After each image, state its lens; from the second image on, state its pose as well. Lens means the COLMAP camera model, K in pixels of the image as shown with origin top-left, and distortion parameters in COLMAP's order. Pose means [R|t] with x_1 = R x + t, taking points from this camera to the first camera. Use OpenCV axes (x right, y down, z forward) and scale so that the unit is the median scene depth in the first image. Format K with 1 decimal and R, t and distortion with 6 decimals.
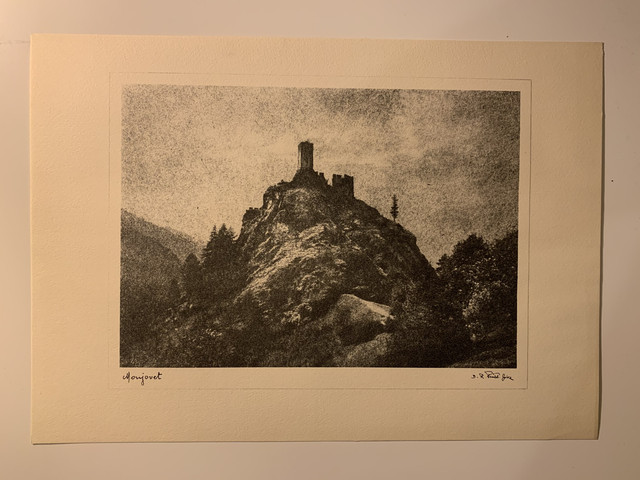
lens RADIAL K [[484.6, 0, 320.6], [0, 484.6, 240.9], [0, 0, 1]] dist [-0.019901, -0.008125]
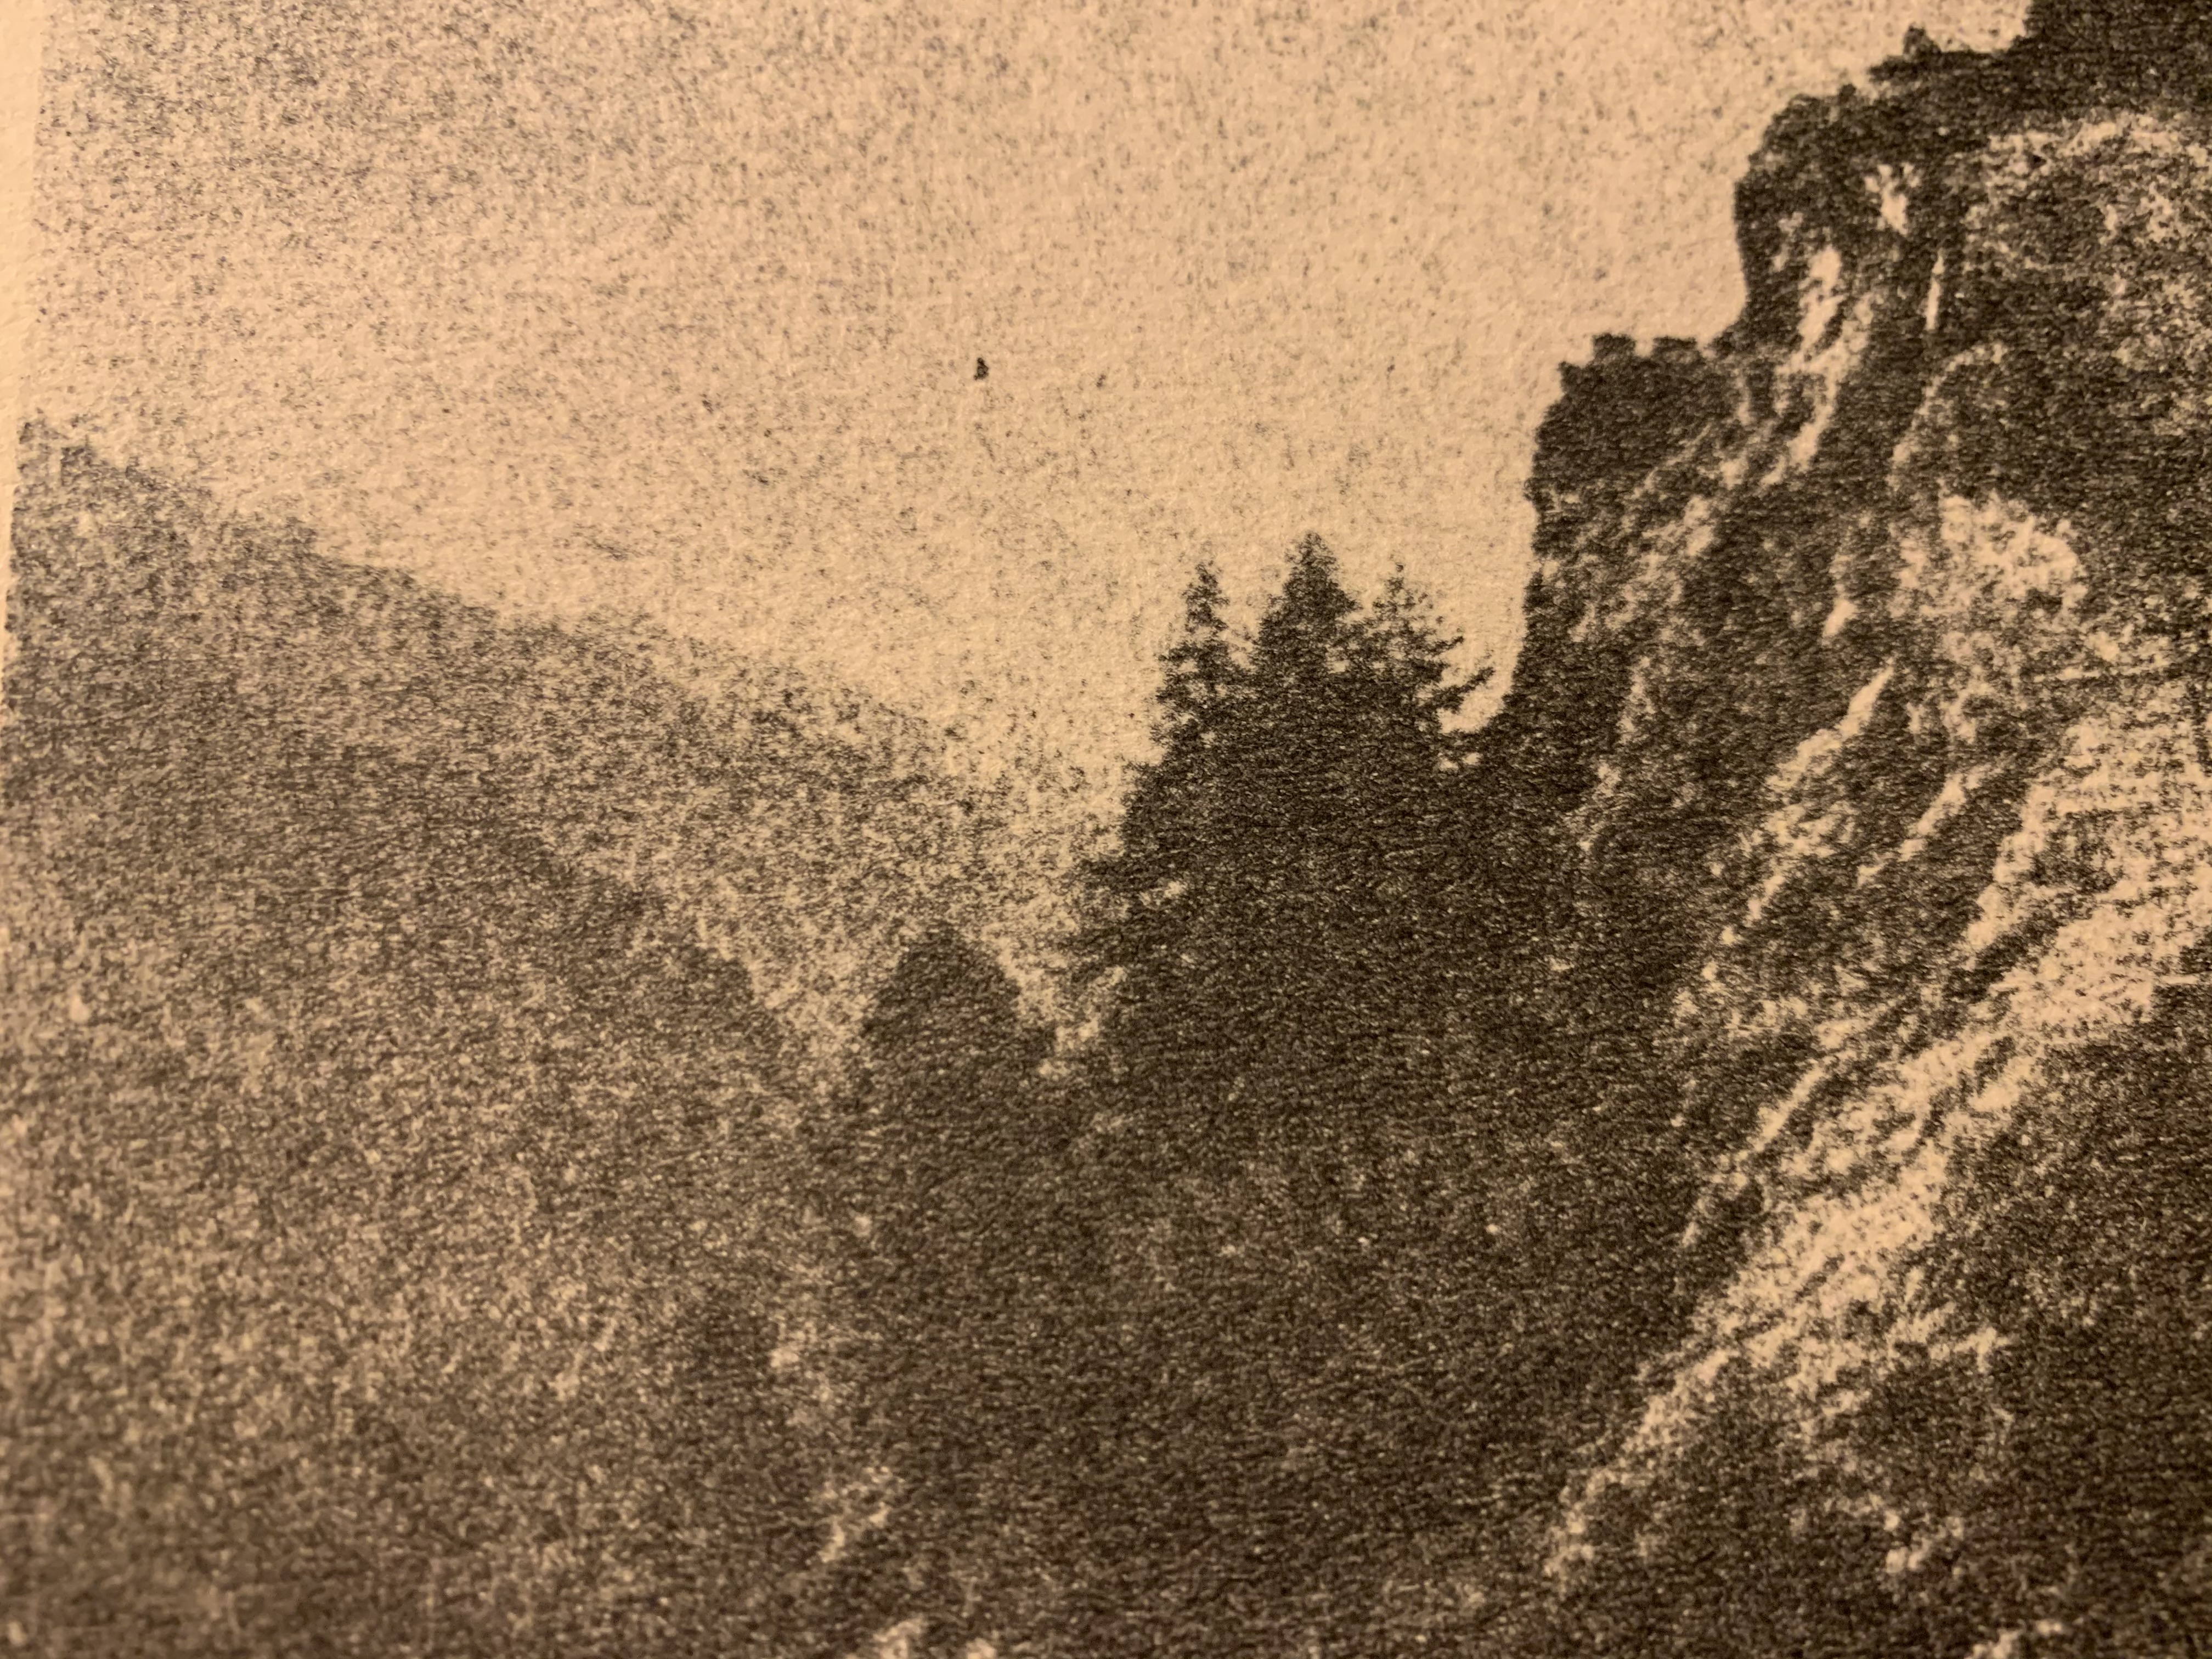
lens RADIAL K [[1675.0, 0, 1104.6], [0, 1675.0, 826.3], [0, 0, 1]] dist [-0.019901, -0.008125]
pose [[0.997011, -0.077232, -0.001925, -0.236800], [0.075526, 0.979631, -0.186061, 0.059966], [0.016256, 0.185359, 0.982536, 0.733569]]
